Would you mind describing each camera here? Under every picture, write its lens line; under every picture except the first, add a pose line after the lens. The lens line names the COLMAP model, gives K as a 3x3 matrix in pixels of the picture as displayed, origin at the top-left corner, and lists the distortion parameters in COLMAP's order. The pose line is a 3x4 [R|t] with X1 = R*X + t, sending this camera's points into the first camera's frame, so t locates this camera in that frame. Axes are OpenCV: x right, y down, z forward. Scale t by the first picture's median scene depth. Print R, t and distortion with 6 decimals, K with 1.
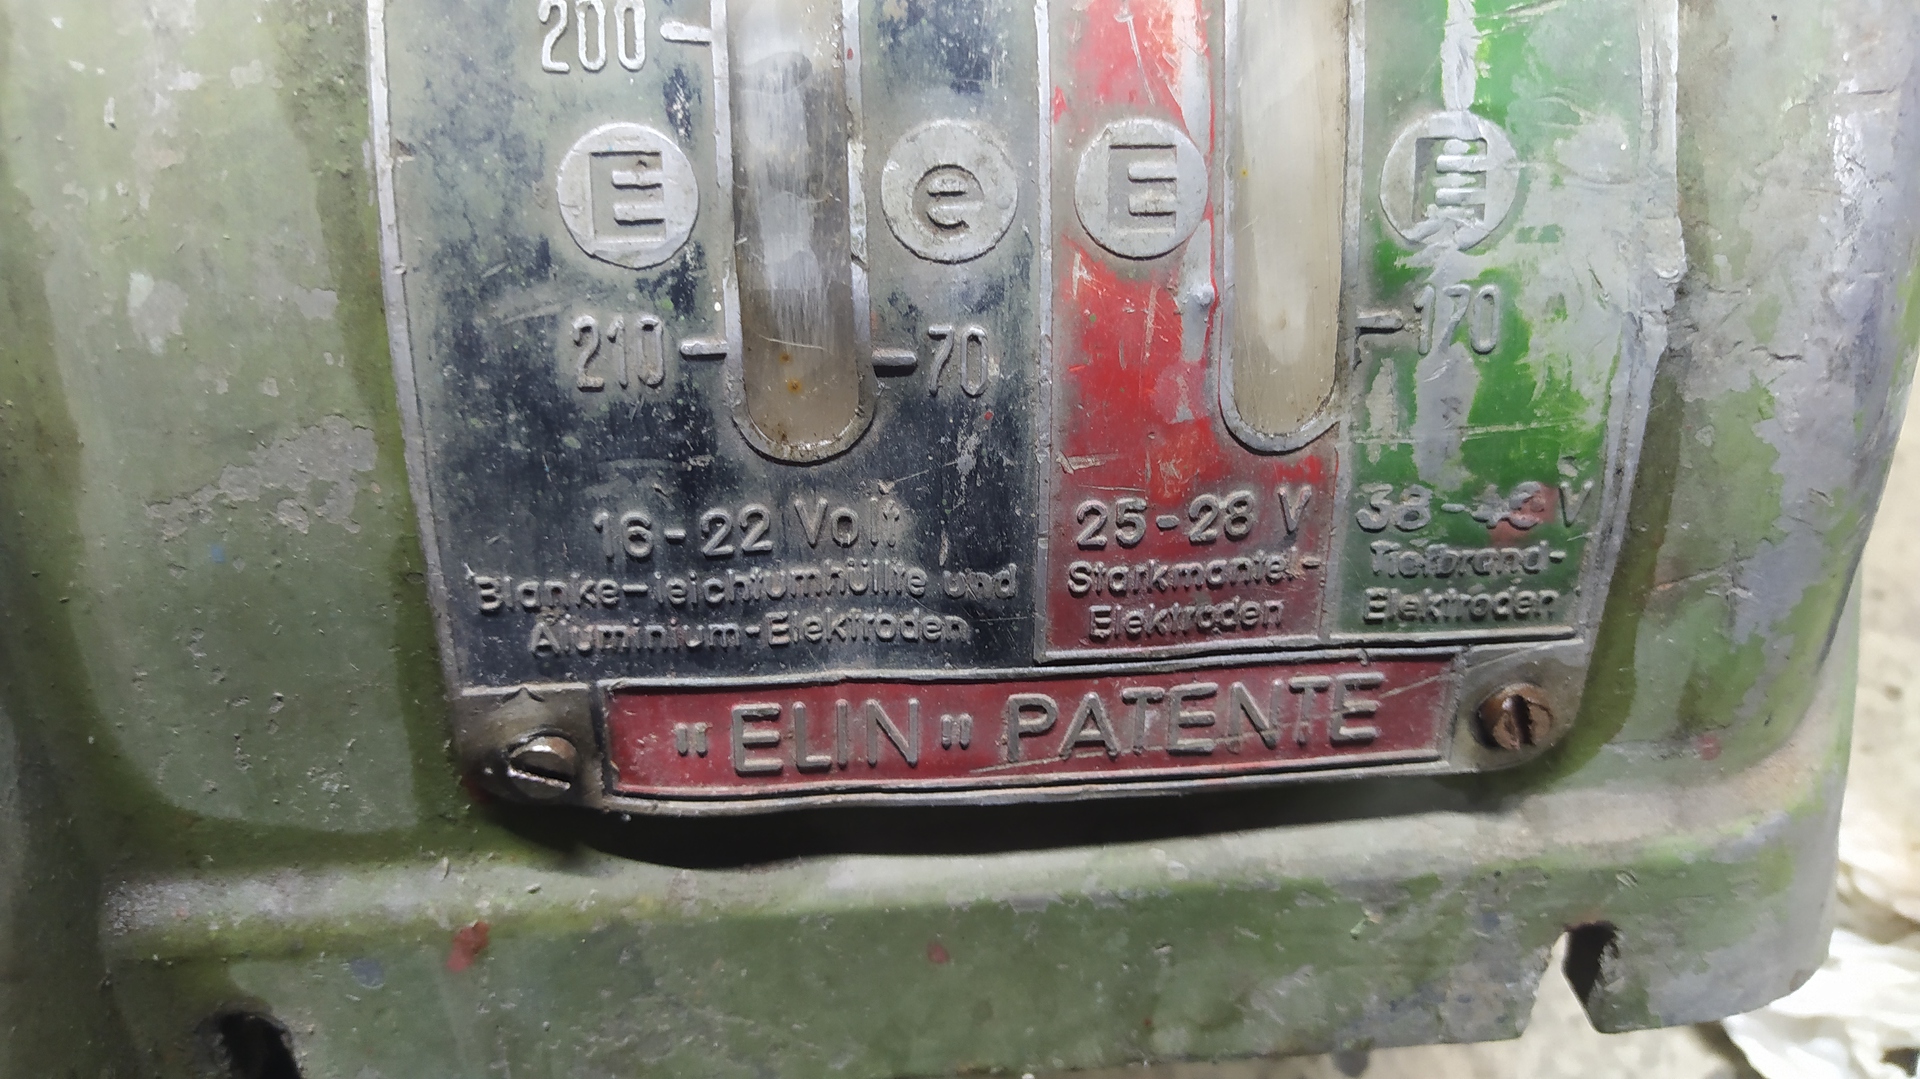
lens RADIAL K [[1564.8, 0, 960.0], [0, 1564.8, 539.5], [0, 0, 1]] dist [0.096422, -0.281232]
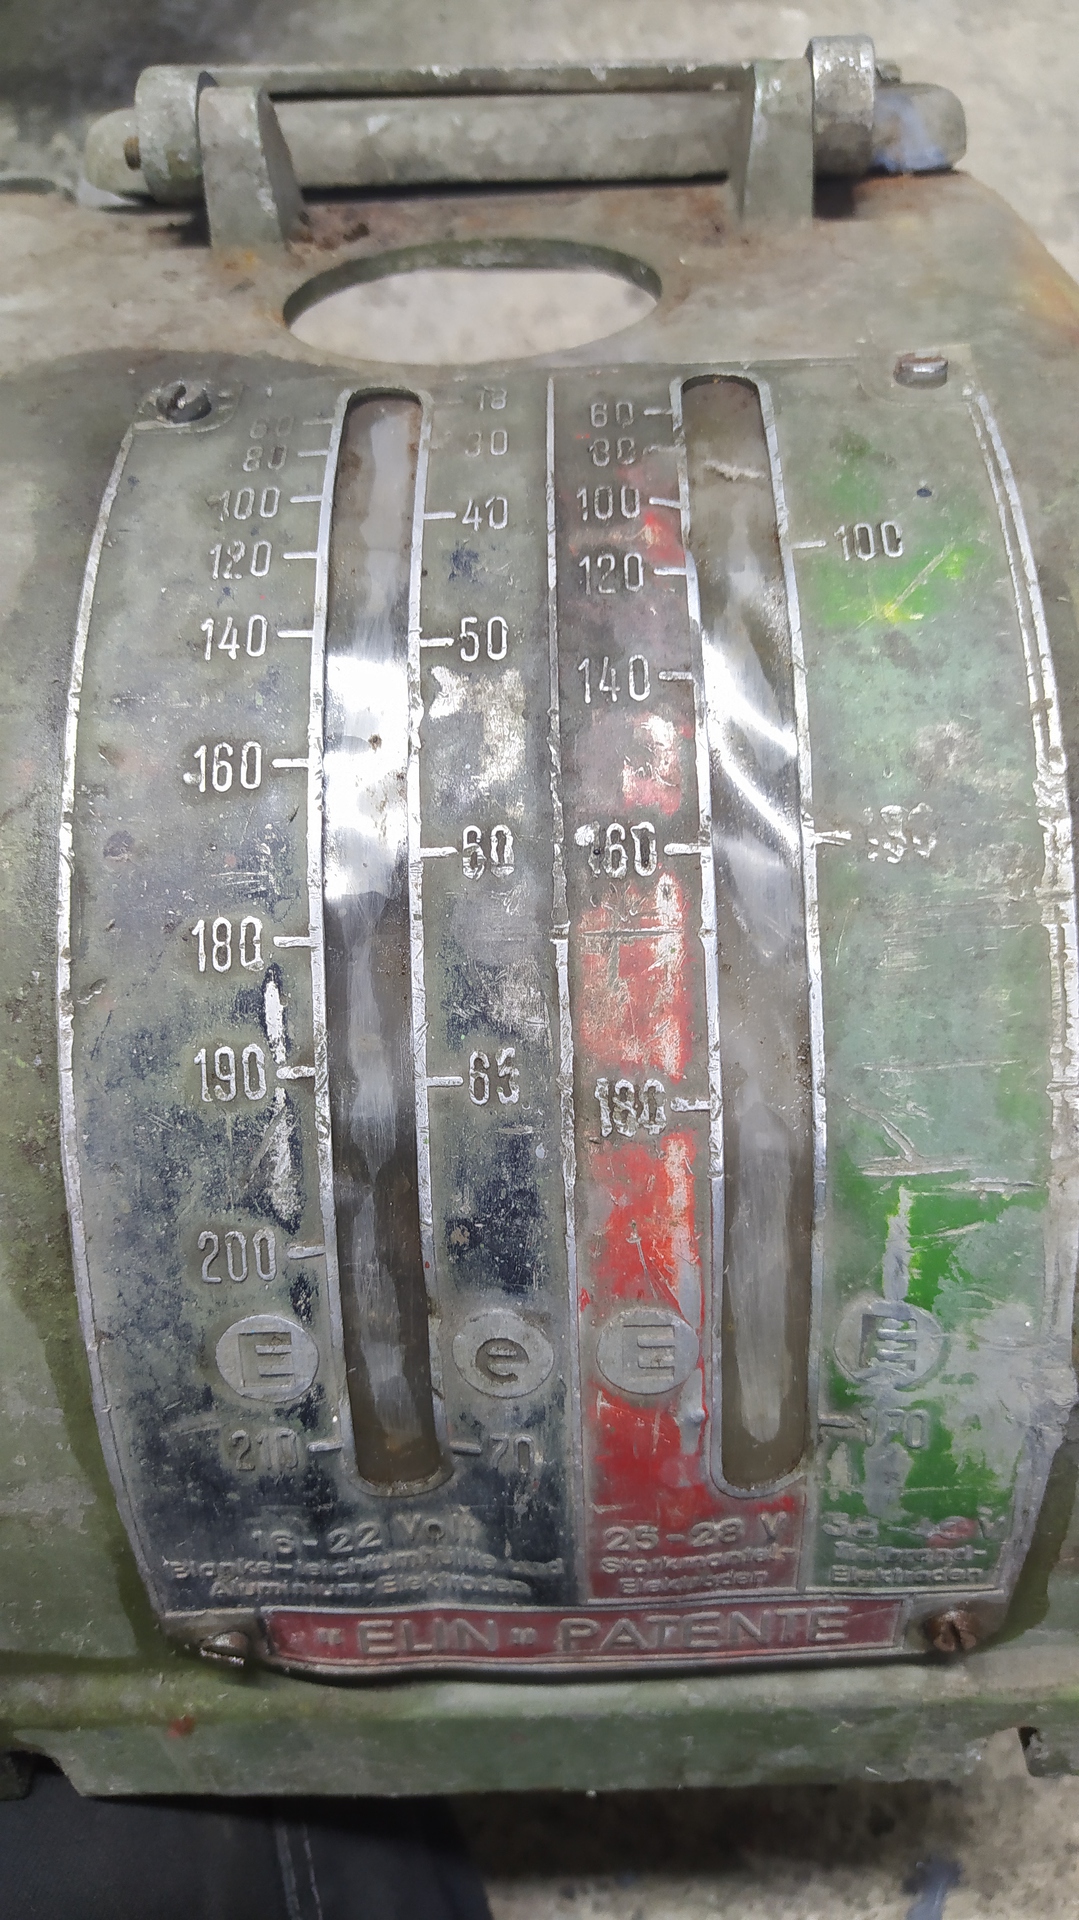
lens RADIAL K [[1515.5, 0, 539.5], [0, 1515.5, 960.0], [0, 0, 1]] dist [0.097819, -0.192447]
pose [[0.996167, 0.018663, -0.085461, 0.123590], [-0.002663, 0.982993, 0.183623, -0.756408], [0.087435, -0.182692, 0.979275, -0.199700]]
